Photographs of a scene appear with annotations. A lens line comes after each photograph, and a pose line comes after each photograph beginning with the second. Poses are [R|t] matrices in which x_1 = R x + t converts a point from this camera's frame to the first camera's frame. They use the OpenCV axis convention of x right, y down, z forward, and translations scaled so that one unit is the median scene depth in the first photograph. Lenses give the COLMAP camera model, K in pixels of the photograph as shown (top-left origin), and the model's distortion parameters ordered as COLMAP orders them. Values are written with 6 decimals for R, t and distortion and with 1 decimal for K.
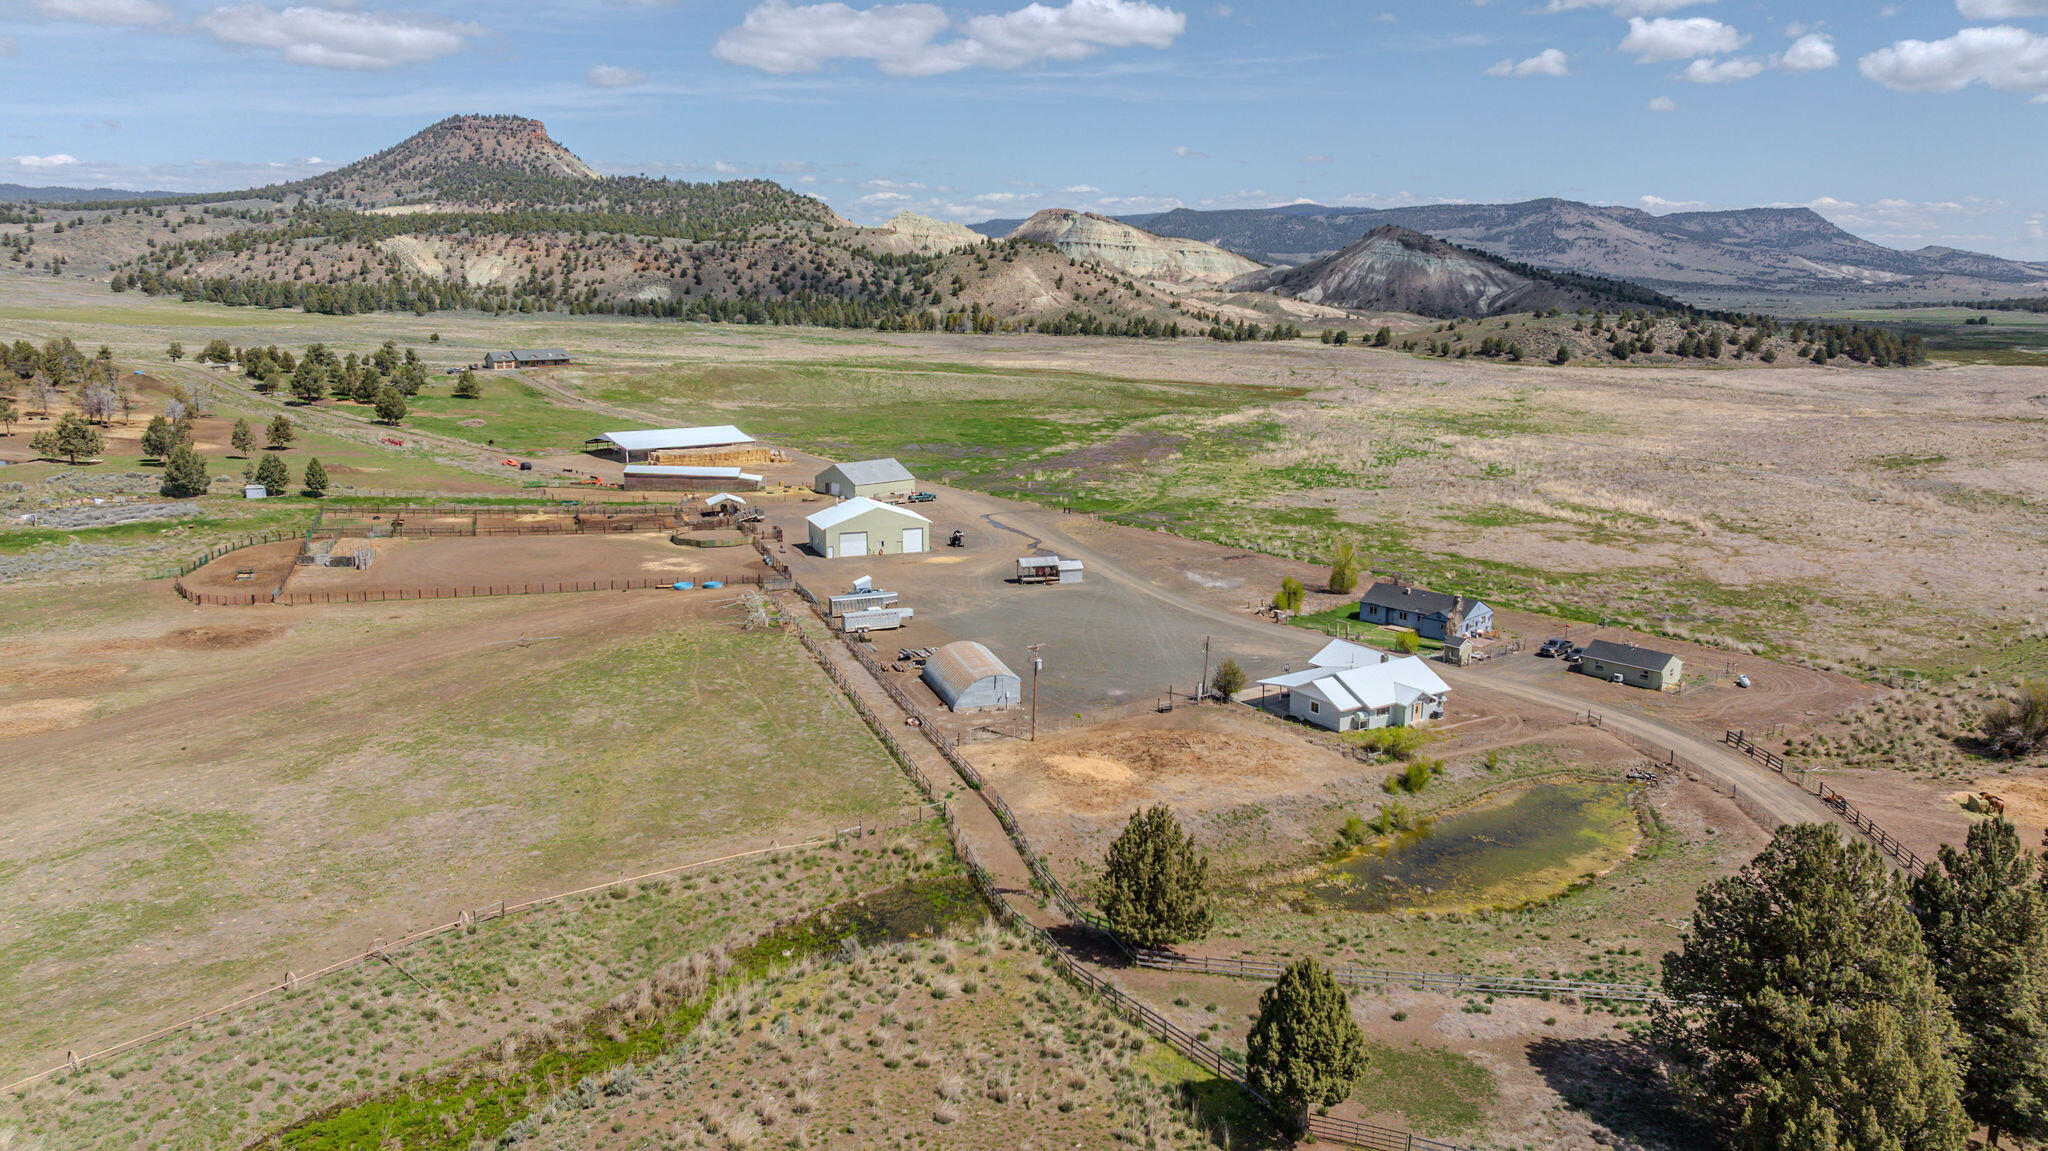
lens RADIAL K [[1436.3, 0, 1025.6], [0, 1436.3, 577.4], [0, 0, 1]] dist [-0.037513, 0.042745]
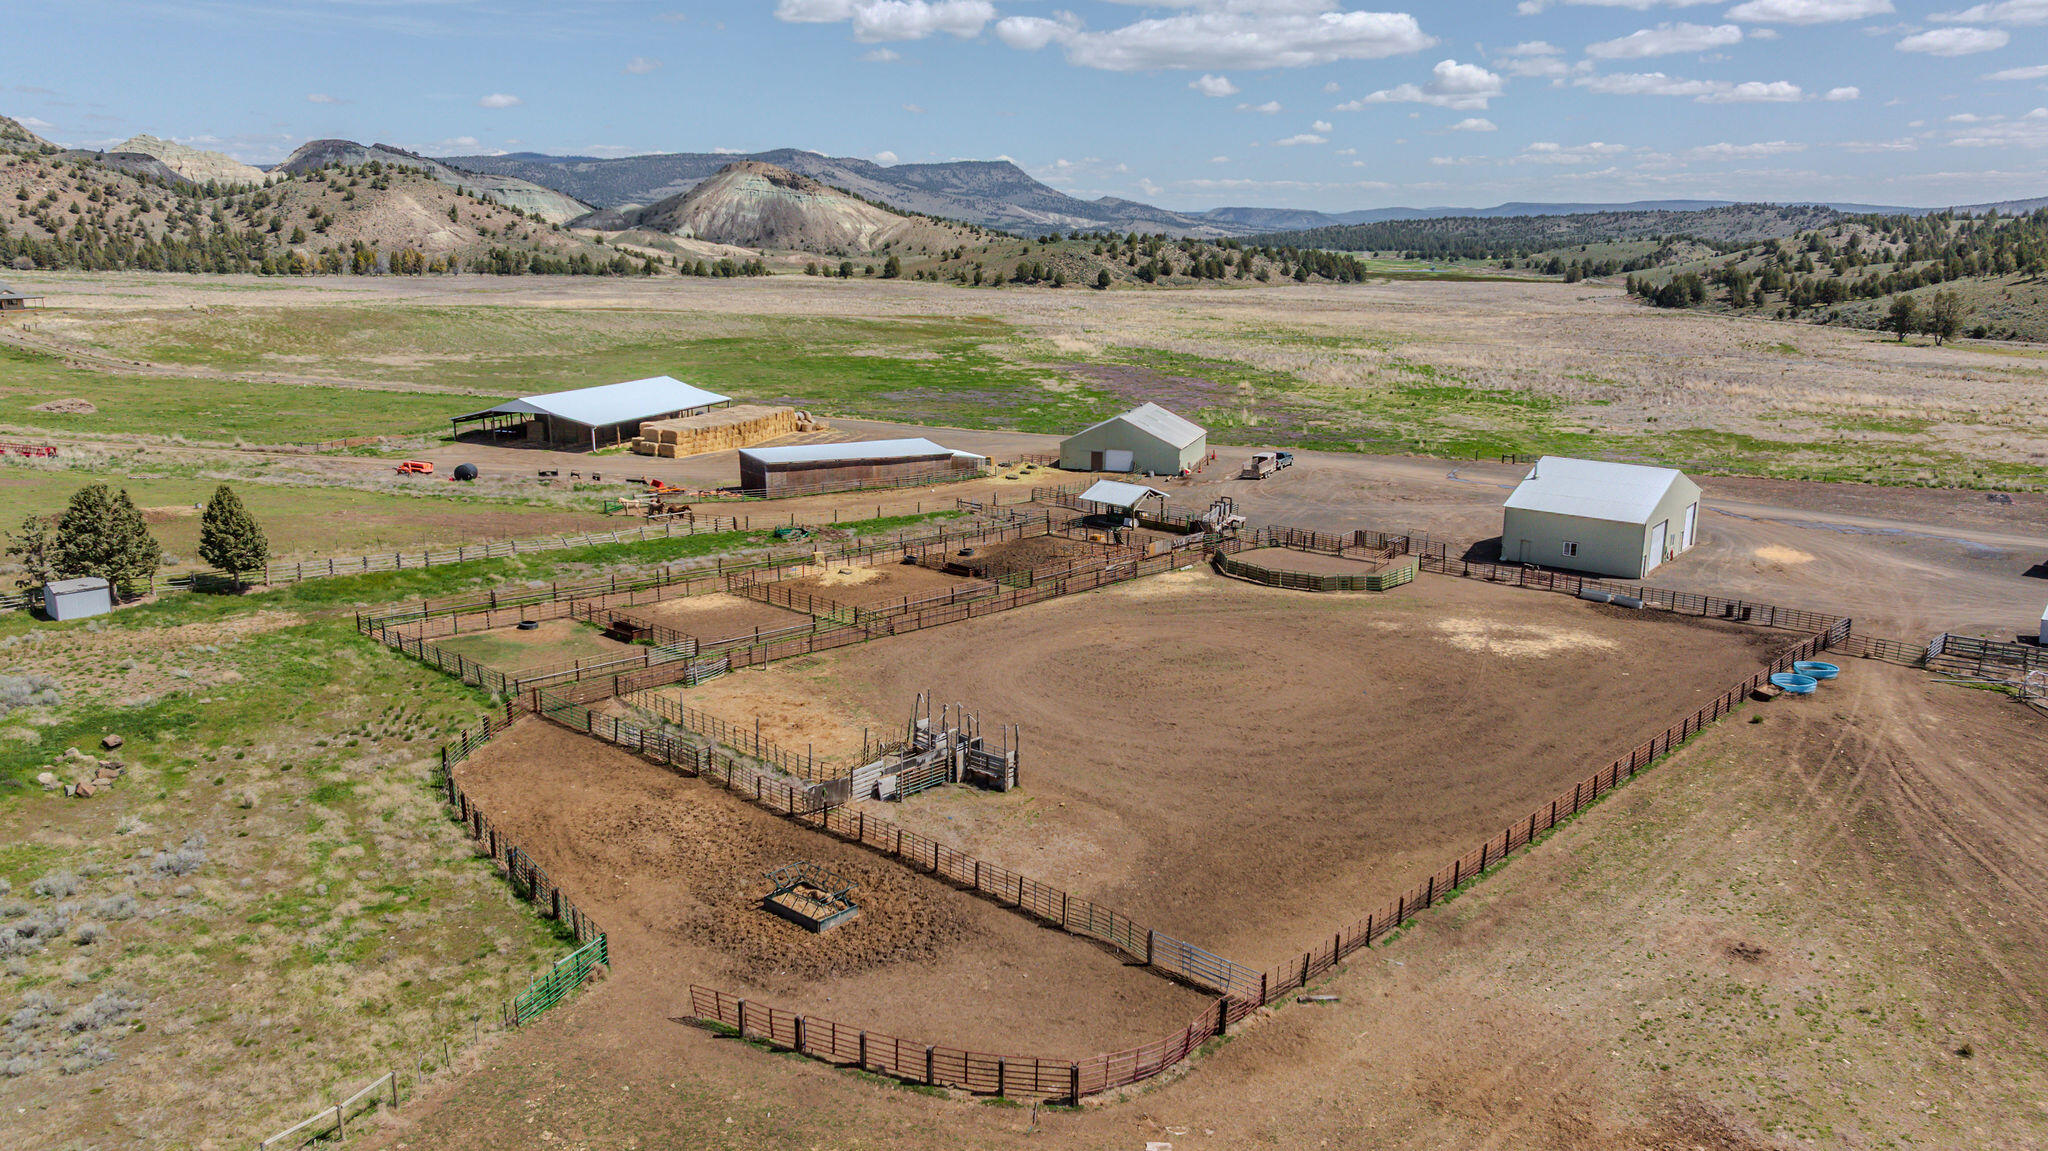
lens RADIAL K [[1436.3, 0, 1040.2], [0, 1436.3, 566.6], [0, 0, 1]] dist [-0.037513, 0.042745]
pose [[0.861780, -0.122169, 0.492352, -0.110042], [0.110539, 0.992469, 0.052786, -0.013030], [-0.495093, 0.008934, 0.868794, 0.126357]]
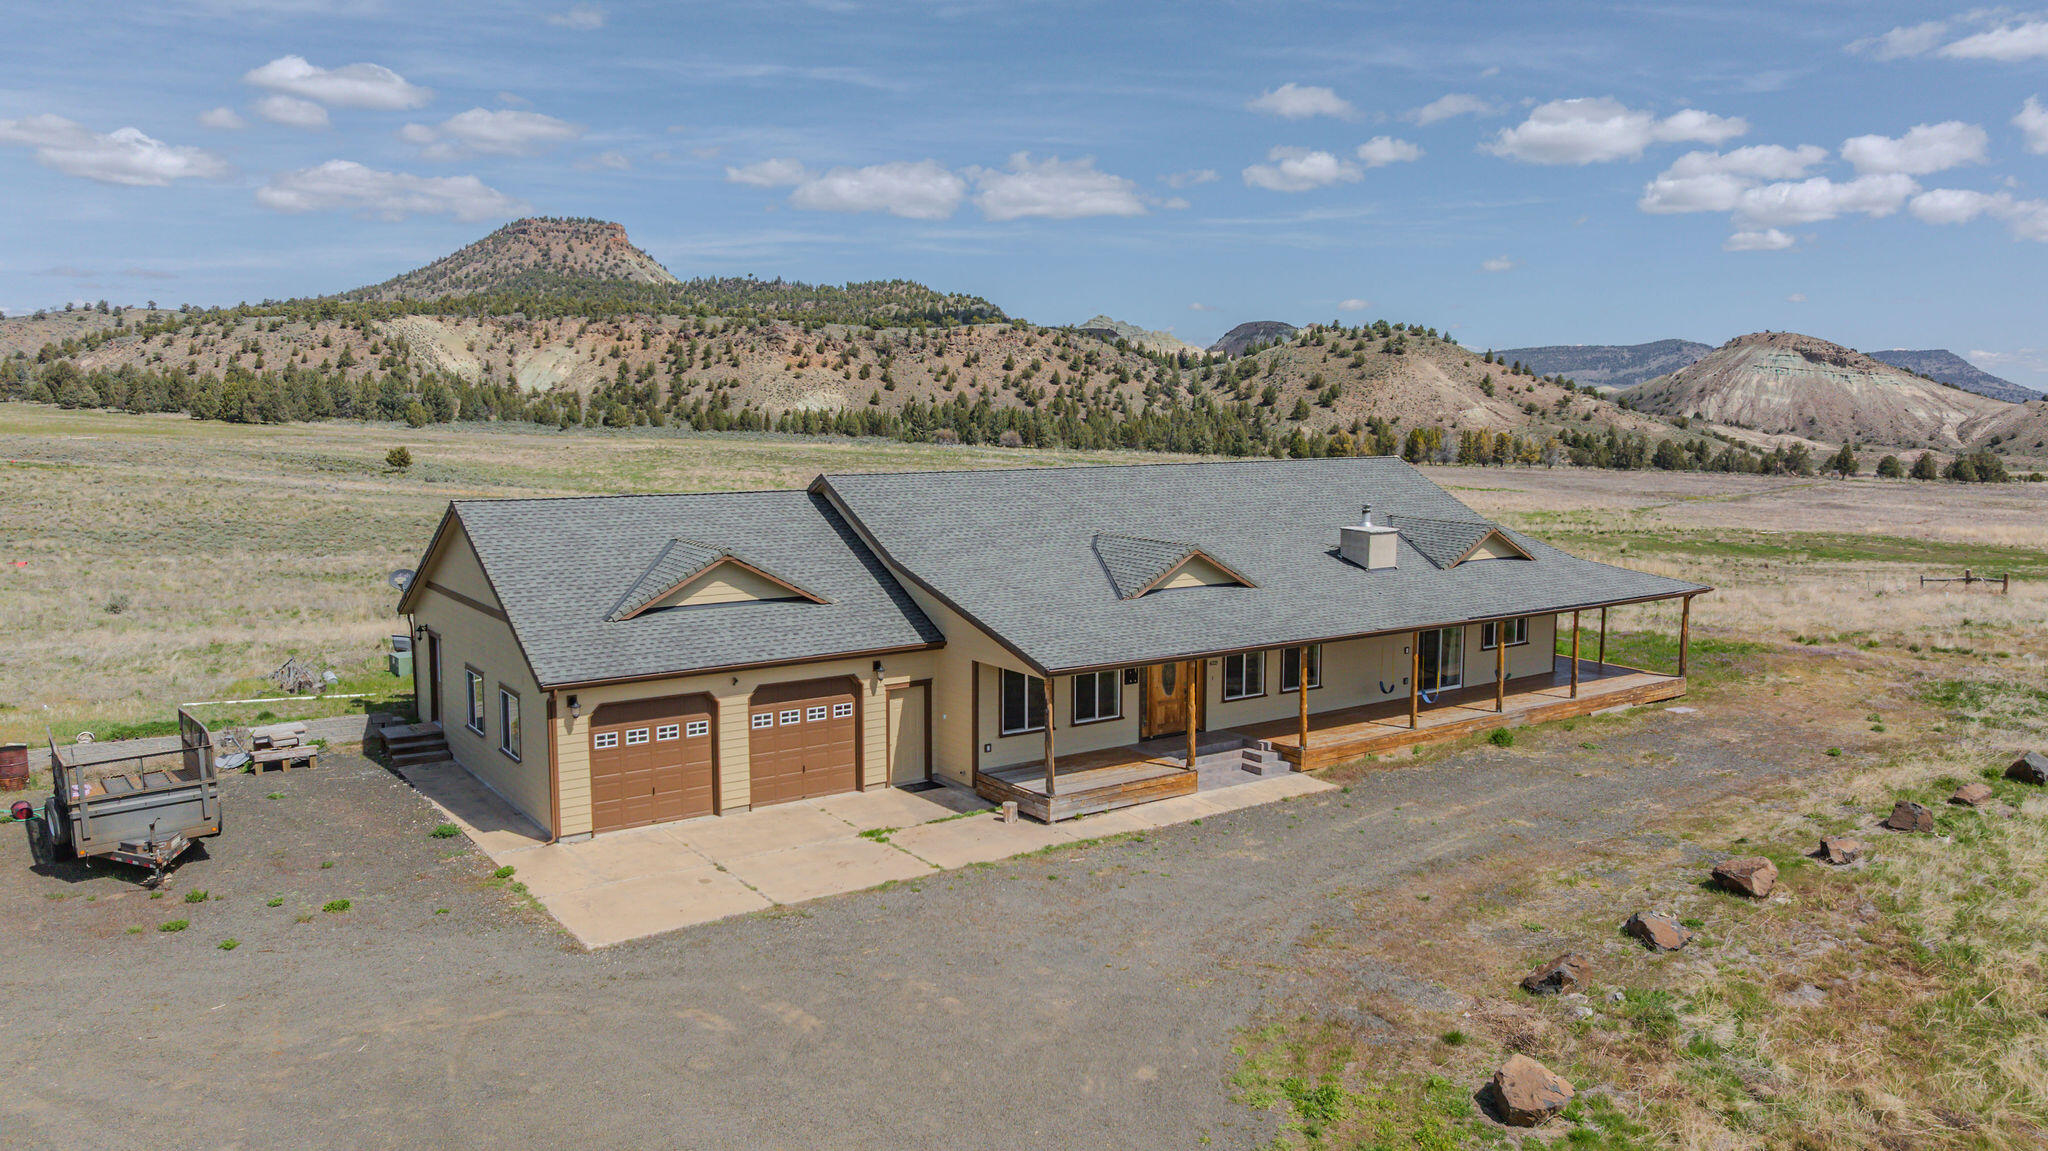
lens RADIAL K [[1436.3, 0, 1030.4], [0, 1436.3, 588.3], [0, 0, 1]] dist [-0.037513, 0.042745]
pose [[0.999479, 0.005161, -0.031870, -0.144498], [-0.008135, 0.995548, -0.093909, -0.061407], [0.031244, 0.094119, 0.995071, 0.388916]]
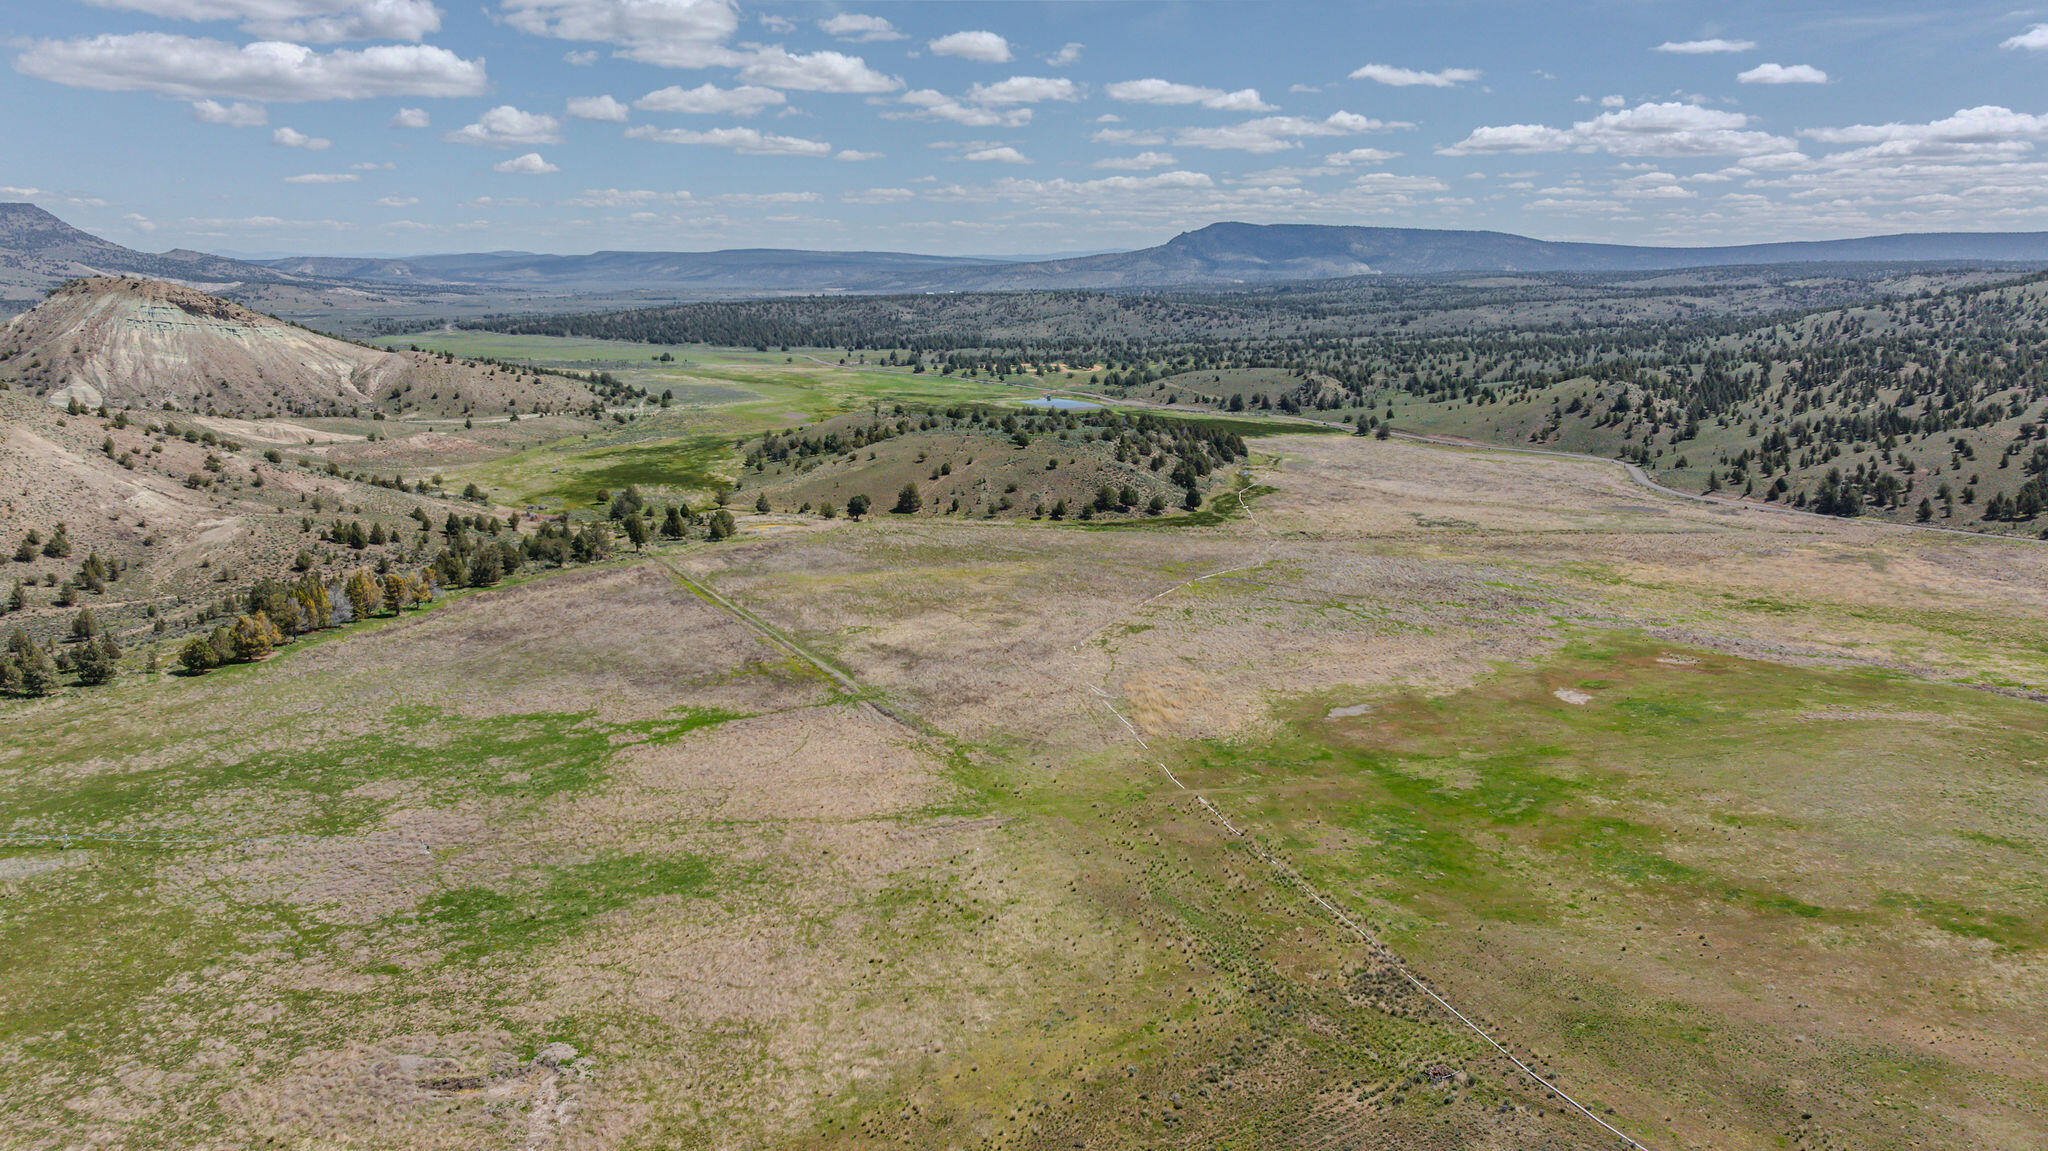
lens RADIAL K [[1436.3, 0, 1030.9], [0, 1436.3, 558.3], [0, 0, 1]] dist [-0.037513, 0.042745]
pose [[0.403841, -0.188459, 0.895207, -0.281500], [0.194443, 0.973875, 0.117304, -0.163070], [-0.893926, 0.126694, 0.429935, 0.501818]]
